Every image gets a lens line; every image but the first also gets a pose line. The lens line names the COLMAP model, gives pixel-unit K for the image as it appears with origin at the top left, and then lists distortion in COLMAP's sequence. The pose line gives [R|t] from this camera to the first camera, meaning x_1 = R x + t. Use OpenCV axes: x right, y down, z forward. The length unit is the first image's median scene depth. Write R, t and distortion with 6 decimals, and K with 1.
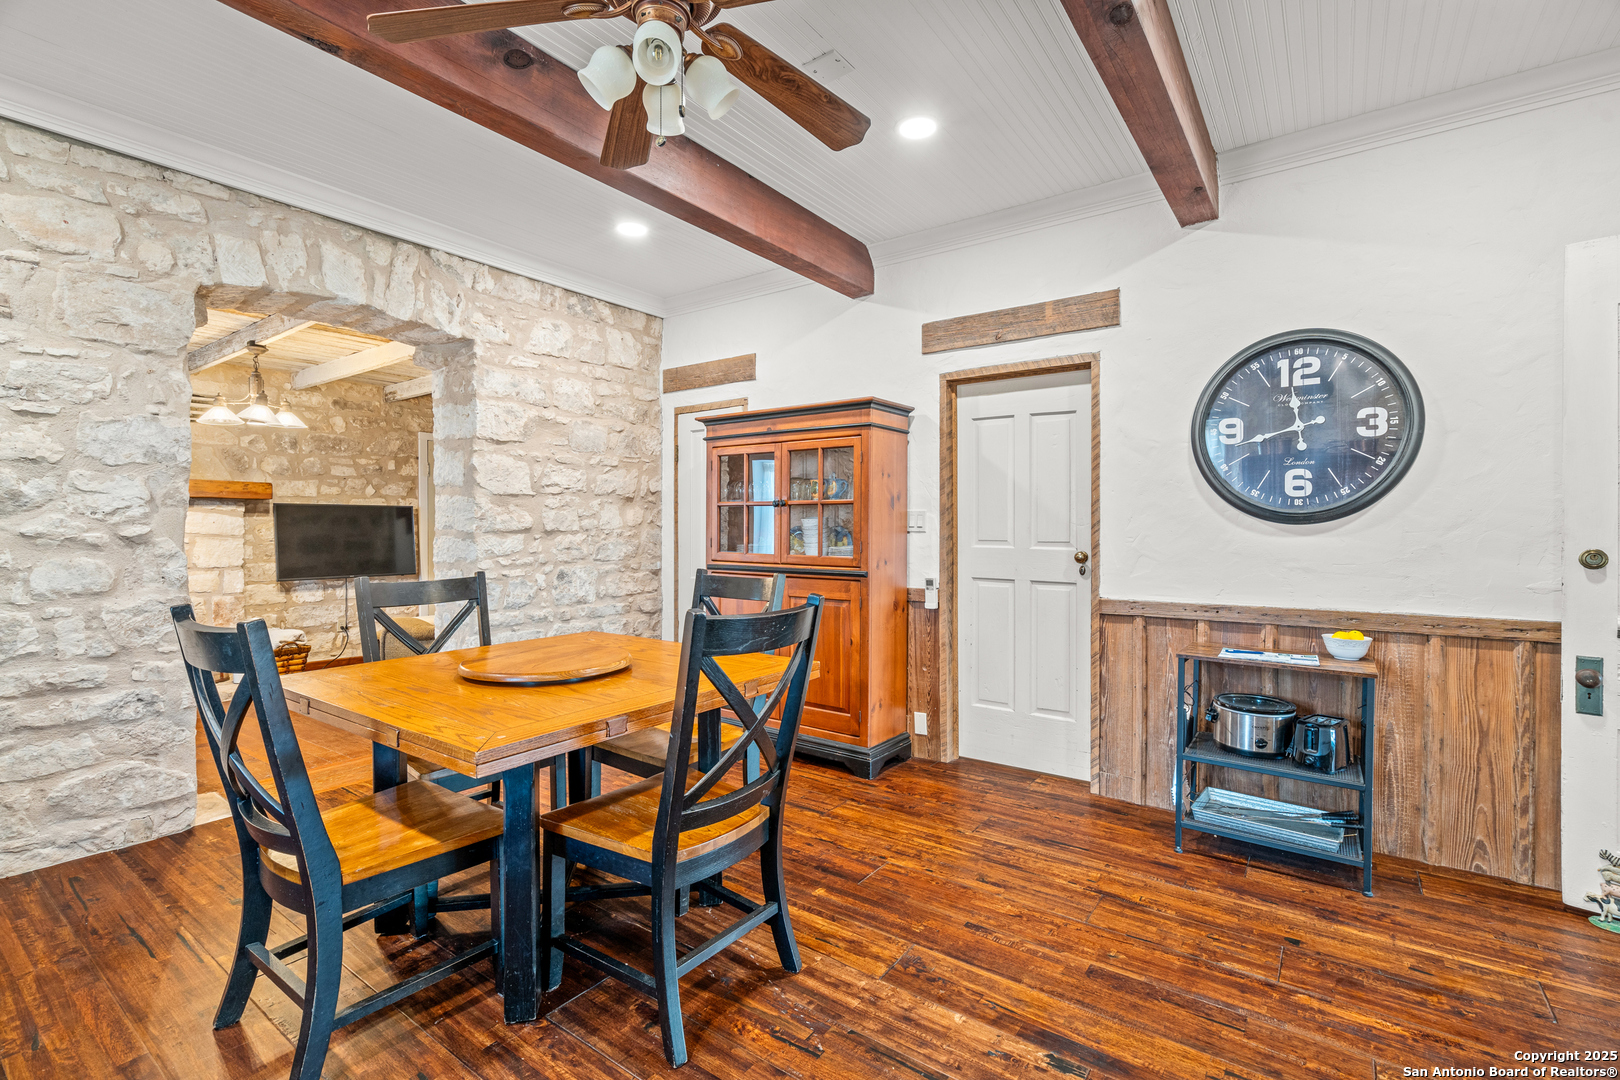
lens RADIAL K [[734.8, 0, 813.8], [0, 734.8, 537.7], [0, 0, 1]] dist [-0.001584, -0.000086]
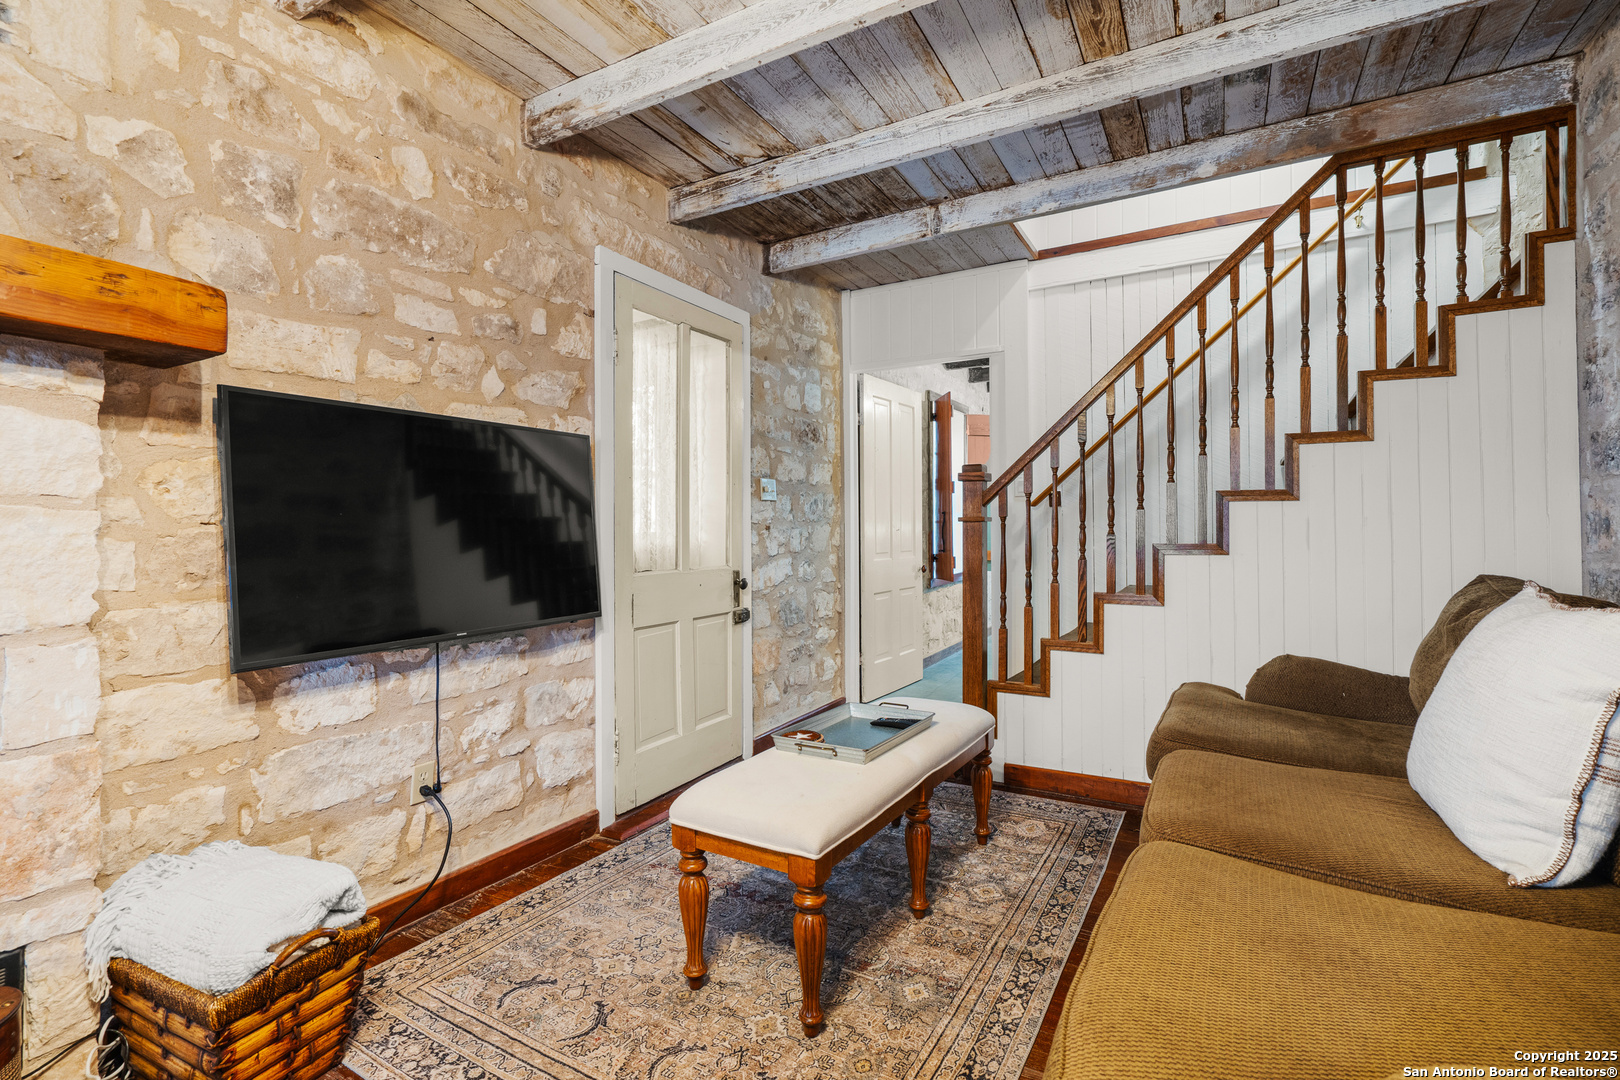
lens RADIAL K [[734.8, 0, 807.1], [0, 734.8, 527.9], [0, 0, 1]] dist [-0.001584, -0.000086]
pose [[0.993146, -0.000122, 0.116880, -0.535237], [0.000834, 0.999981, -0.006045, 0.007801], [-0.116877, 0.006101, 0.993128, 0.684176]]
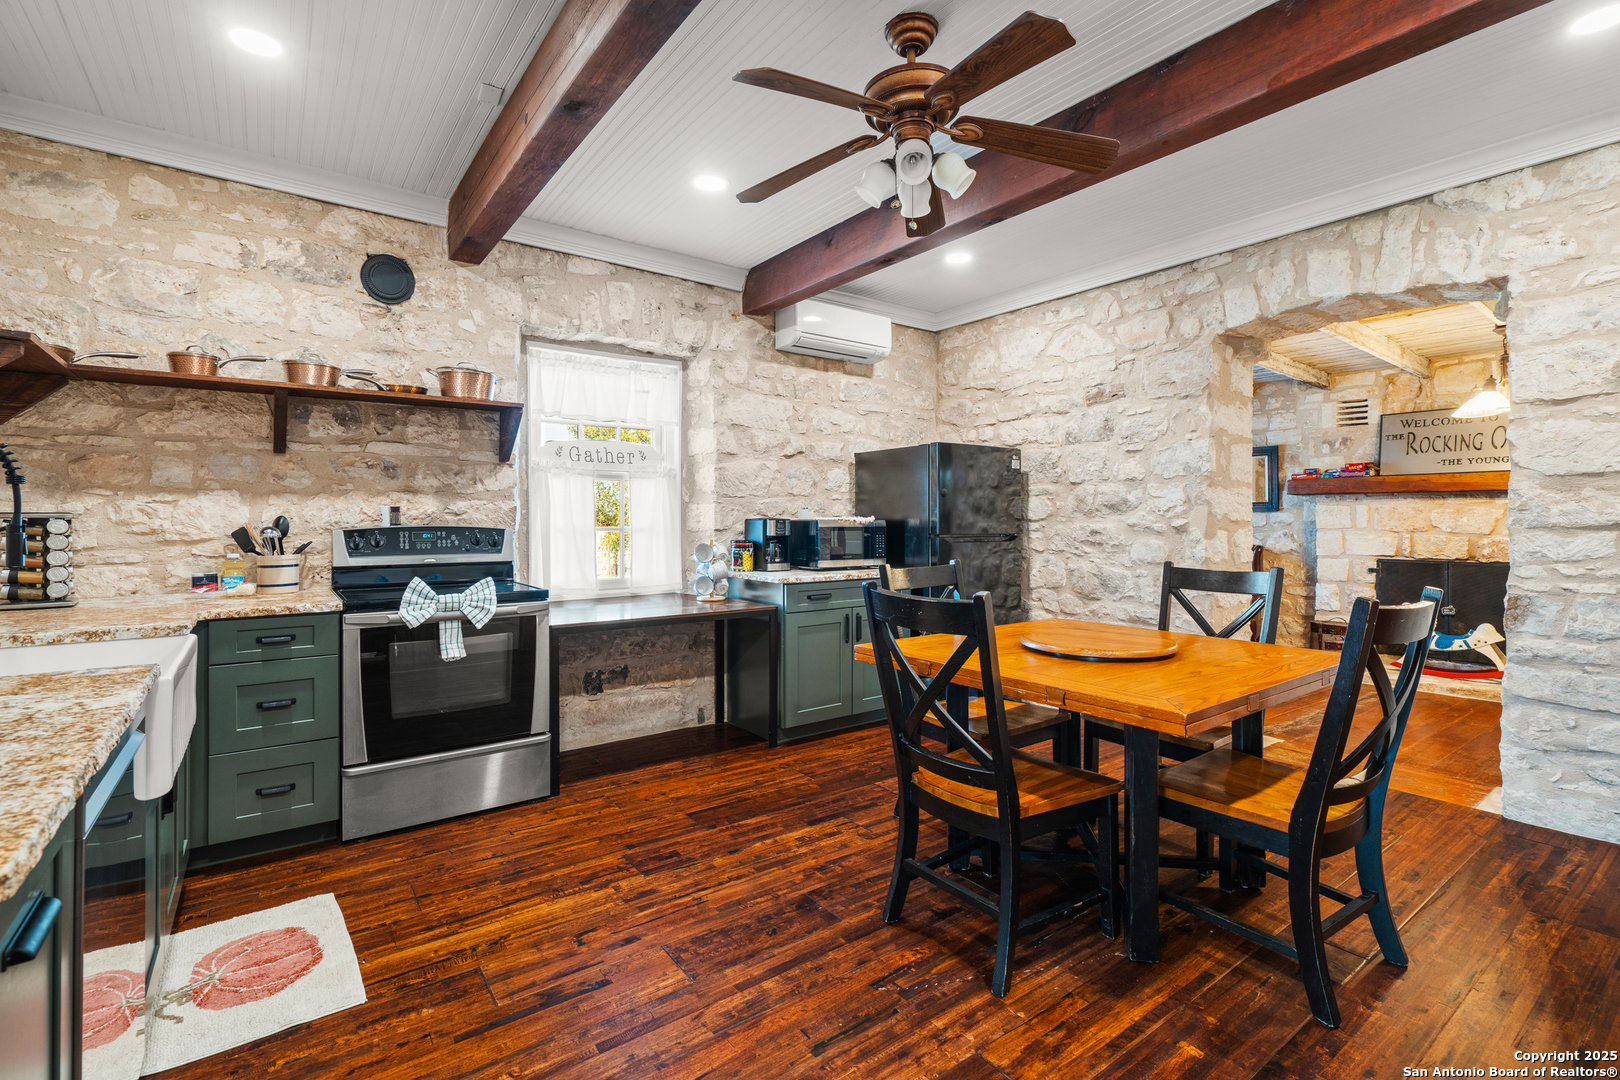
lens RADIAL K [[734.8, 0, 810.8], [0, 734.8, 527.7], [0, 0, 1]] dist [-0.001584, -0.000086]
pose [[-0.309483, 0.012508, -0.950823, 0.588469], [-0.013495, 0.999755, 0.017544, -0.013164], [0.950809, 0.018260, -0.309239, 0.661250]]
